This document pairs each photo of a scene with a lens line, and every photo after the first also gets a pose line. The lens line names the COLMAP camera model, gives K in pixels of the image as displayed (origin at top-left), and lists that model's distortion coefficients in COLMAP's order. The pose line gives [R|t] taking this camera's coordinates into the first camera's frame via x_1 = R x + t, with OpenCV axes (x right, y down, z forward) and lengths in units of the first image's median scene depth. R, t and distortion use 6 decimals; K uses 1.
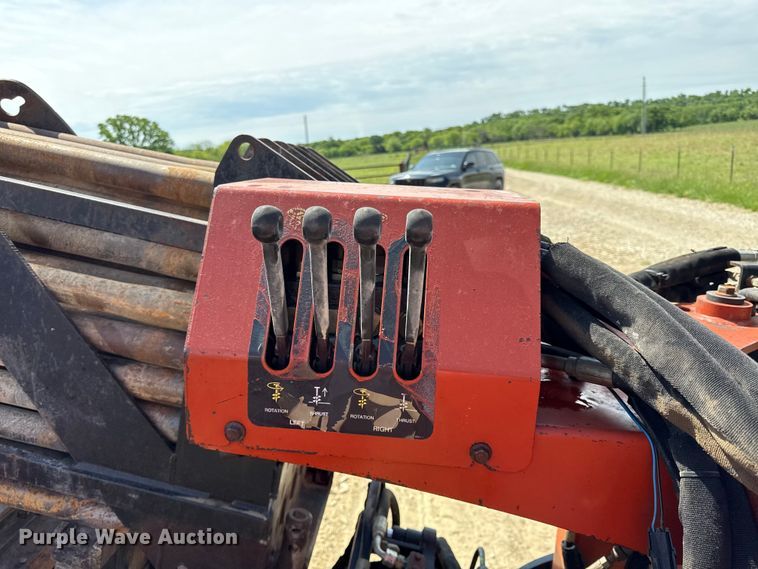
lens RADIAL K [[539.4, 0, 373.6], [0, 539.4, 284.7], [0, 0, 1]] dist [0.065623, -0.077157]
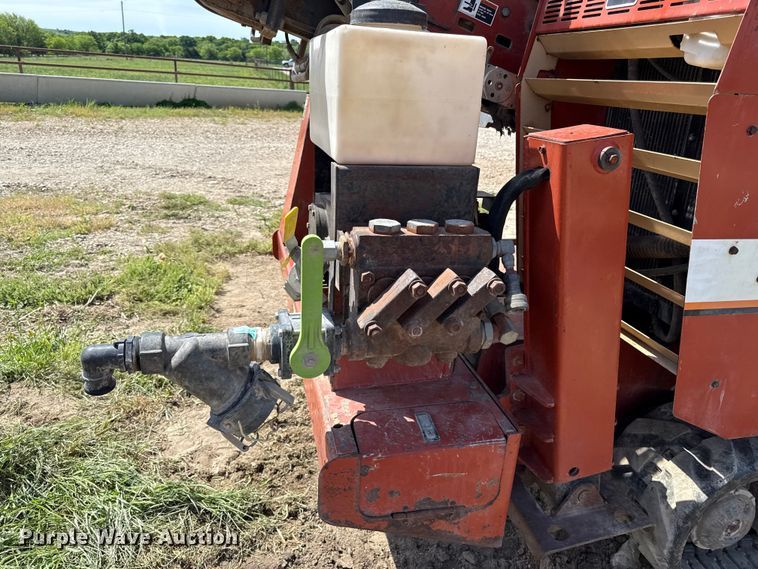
lens RADIAL K [[538.4, 0, 379.5], [0, 538.4, 277.0], [0, 0, 1]] dist [0.084417, -0.119159]
pose [[0.933411, 0.005841, 0.358761, -3.403964], [-0.049333, 0.992461, 0.112194, 0.534646], [-0.355401, -0.122422, 0.926662, -0.472810]]
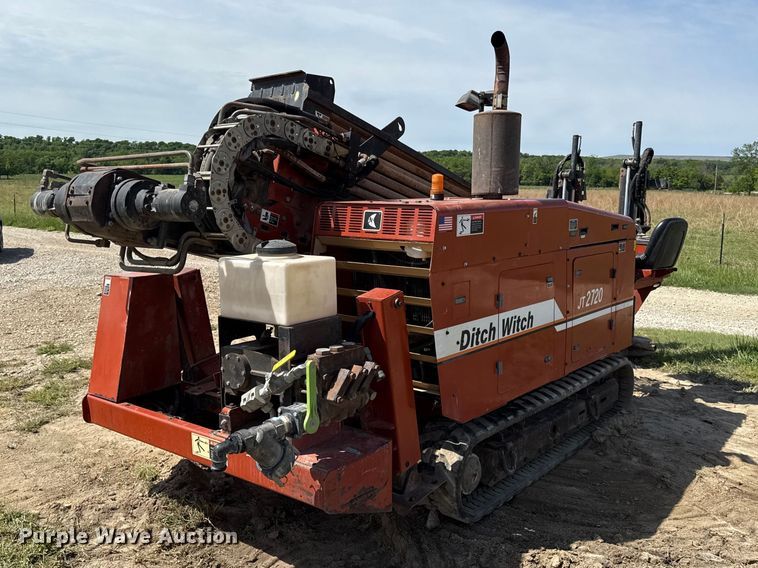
lens RADIAL K [[662.6, 0, 374.4], [0, 662.6, 280.6], [0, 0, 1]] dist [0.144057, -0.274798]
pose [[0.557523, -0.037202, 0.829327, -4.570857], [0.148588, 0.987335, -0.055600, 0.476786], [-0.816755, 0.154226, 0.555990, -0.962396]]
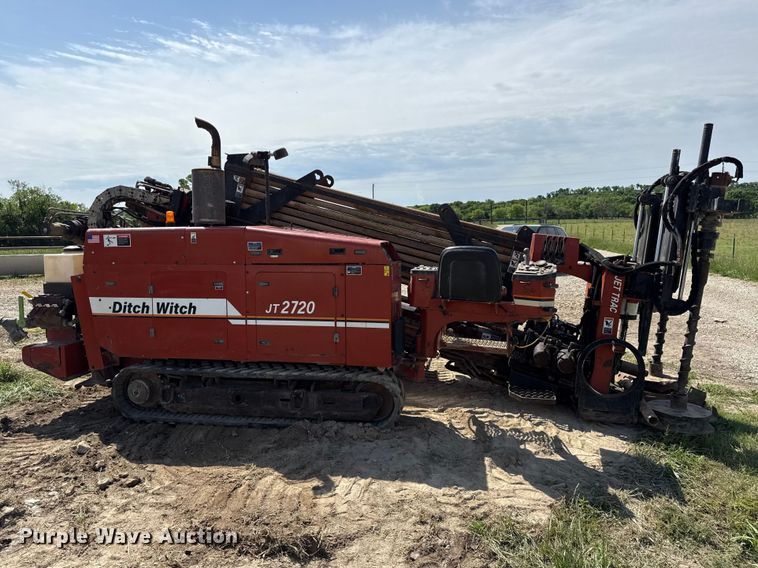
lens RADIAL K [[547.2, 0, 388.5], [0, 547.2, 286.0], [0, 0, 1]] dist [0.101532, -0.143043]
pose [[0.994340, 0.069650, -0.080234, -0.759508], [-0.078691, 0.990166, -0.115669, 0.719009], [0.071388, 0.121328, 0.990042, -3.015571]]
